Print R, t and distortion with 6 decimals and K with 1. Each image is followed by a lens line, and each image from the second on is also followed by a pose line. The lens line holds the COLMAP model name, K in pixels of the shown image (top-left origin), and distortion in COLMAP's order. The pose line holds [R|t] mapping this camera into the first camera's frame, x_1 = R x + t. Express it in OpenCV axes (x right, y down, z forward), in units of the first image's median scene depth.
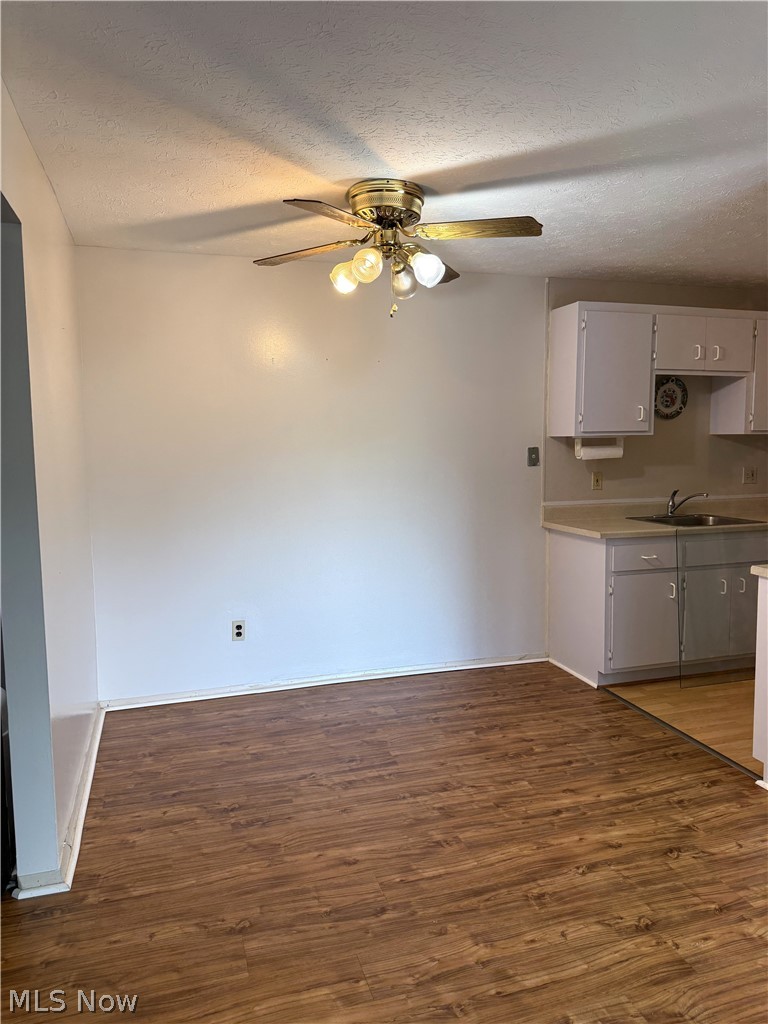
lens RADIAL K [[726.9, 0, 385.7], [0, 726.9, 511.8], [0, 0, 1]] dist [0.028986, -0.024103]
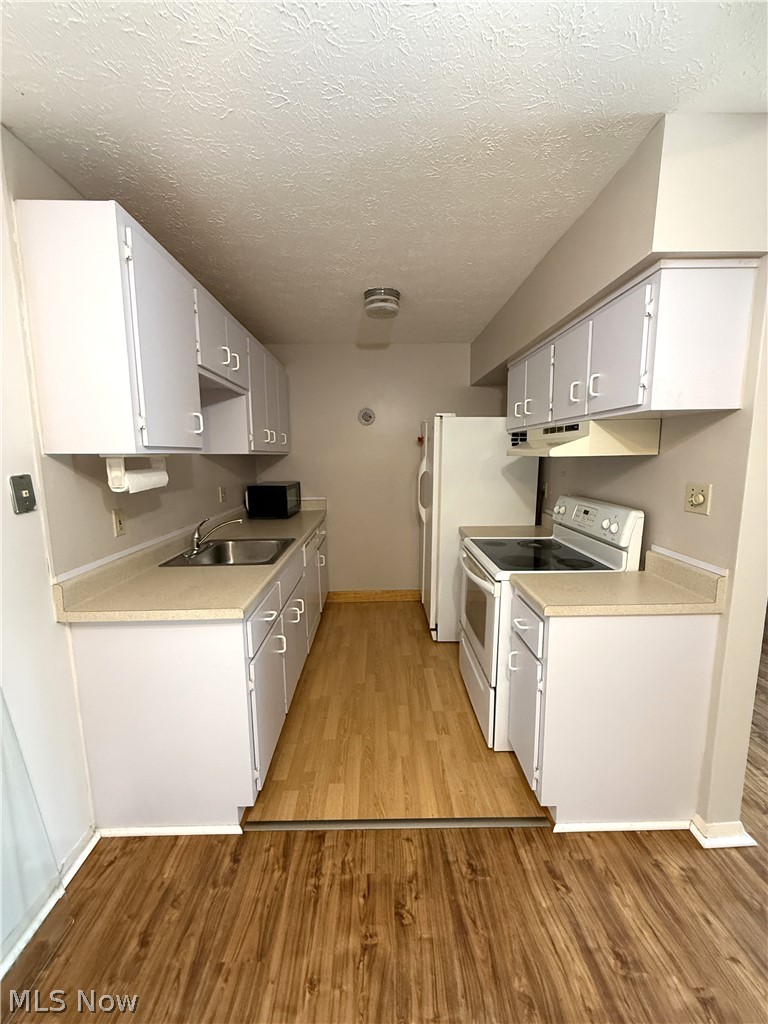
lens RADIAL K [[409.4, 0, 382.9], [0, 409.4, 511.5], [0, 0, 1]] dist [-0.000392, 0.000223]
pose [[0.278916, -0.125478, 0.952082, 0.005643], [0.102477, 0.989655, 0.100409, -0.075747], [-0.954832, 0.069561, 0.288889, 0.773527]]
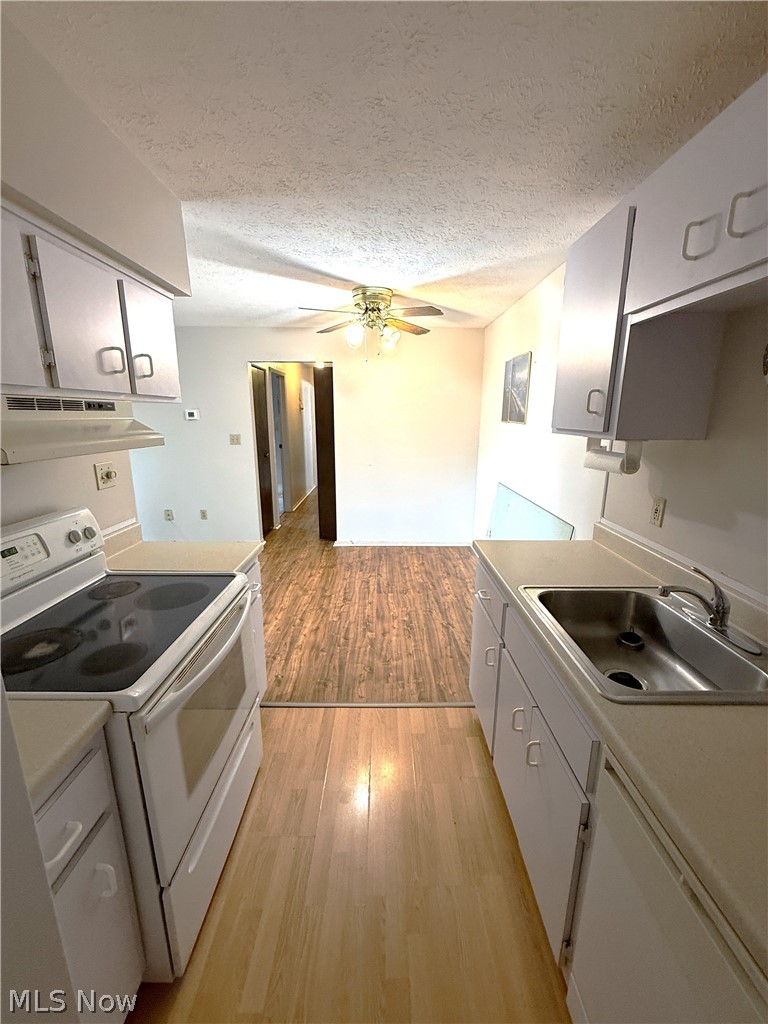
lens RADIAL K [[409.4, 0, 385.0], [0, 409.4, 510.6], [0, 0, 1]] dist [-0.000392, 0.000223]
pose [[-0.289111, 0.229106, -0.929476, 0.790407], [-0.098514, 0.958664, 0.266943, -0.131691], [0.952213, 0.168743, -0.254590, 1.012876]]
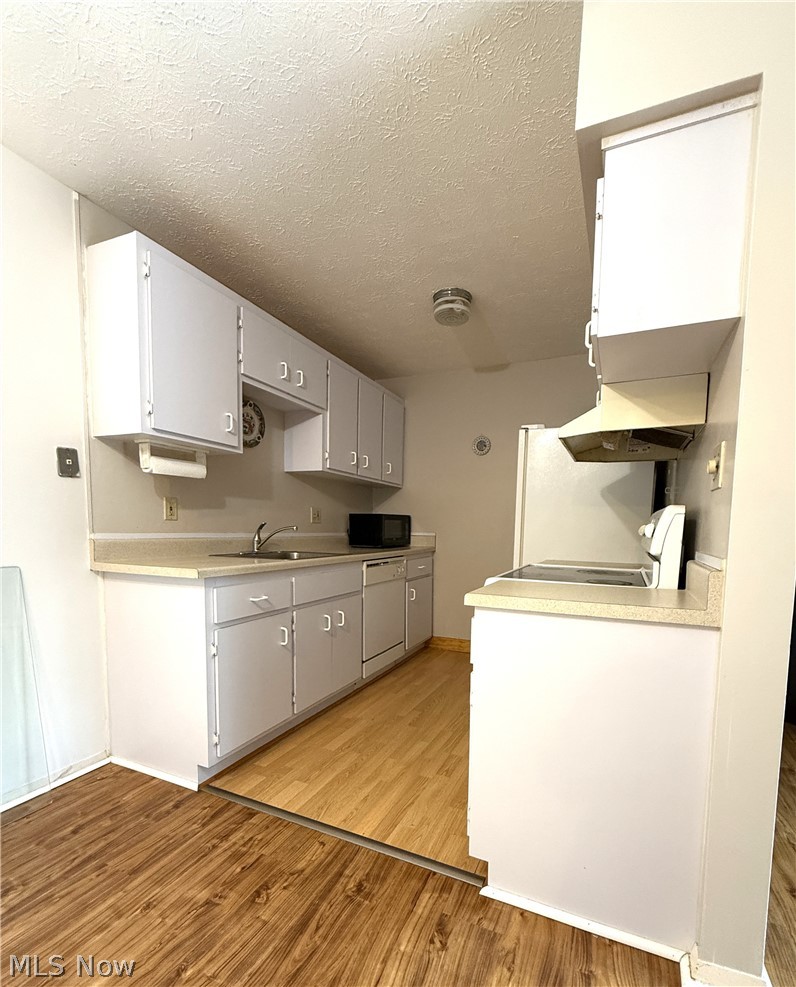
lens RADIAL K [[451.9, 0, 423.1], [0, 451.9, 565.5], [0, 0, 1]] dist [0.004986, -0.002119]
pose [[0.645277, -0.041042, 0.762845, 0.107674], [0.049527, 0.998703, 0.011838, 0.030322], [-0.762341, 0.030143, 0.646473, 0.560461]]
